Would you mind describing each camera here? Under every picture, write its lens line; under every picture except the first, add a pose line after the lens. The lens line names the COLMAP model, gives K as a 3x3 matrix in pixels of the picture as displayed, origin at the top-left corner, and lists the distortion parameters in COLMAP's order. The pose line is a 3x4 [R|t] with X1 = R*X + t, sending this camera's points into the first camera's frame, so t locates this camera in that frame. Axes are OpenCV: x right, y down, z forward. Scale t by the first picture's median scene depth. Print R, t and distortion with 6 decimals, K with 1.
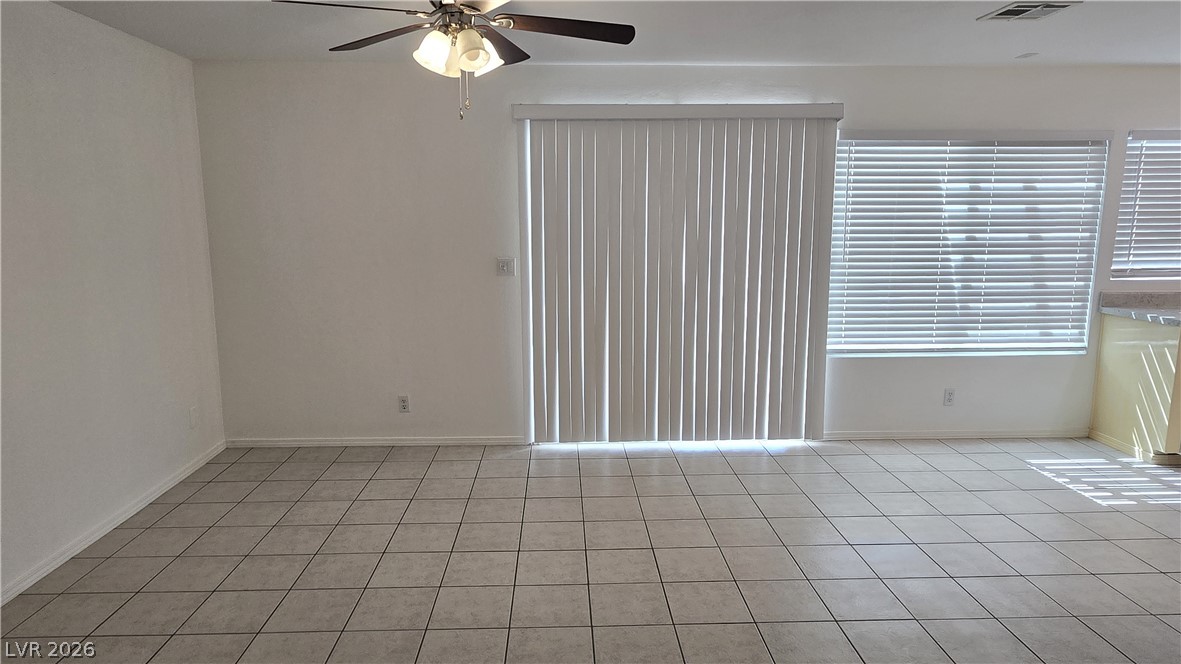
lens RADIAL K [[702.1, 0, 588.7], [0, 702.1, 330.0], [0, 0, 1]] dist [-0.025058, -0.002000]
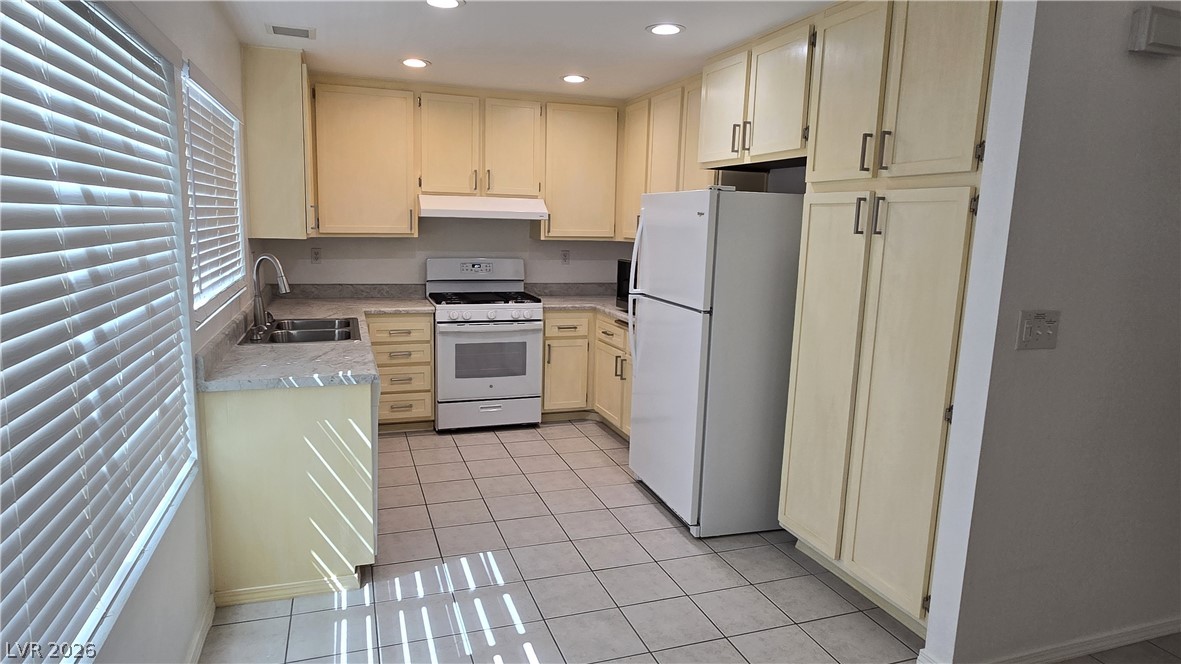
lens RADIAL K [[702.1, 0, 588.2], [0, 702.1, 334.2], [0, 0, 1]] dist [-0.025058, -0.002000]
pose [[-0.283983, -0.155634, 0.946114, 0.140709], [0.140983, 0.969236, 0.201755, -0.138001], [-0.948408, 0.190681, -0.253304, 0.846785]]
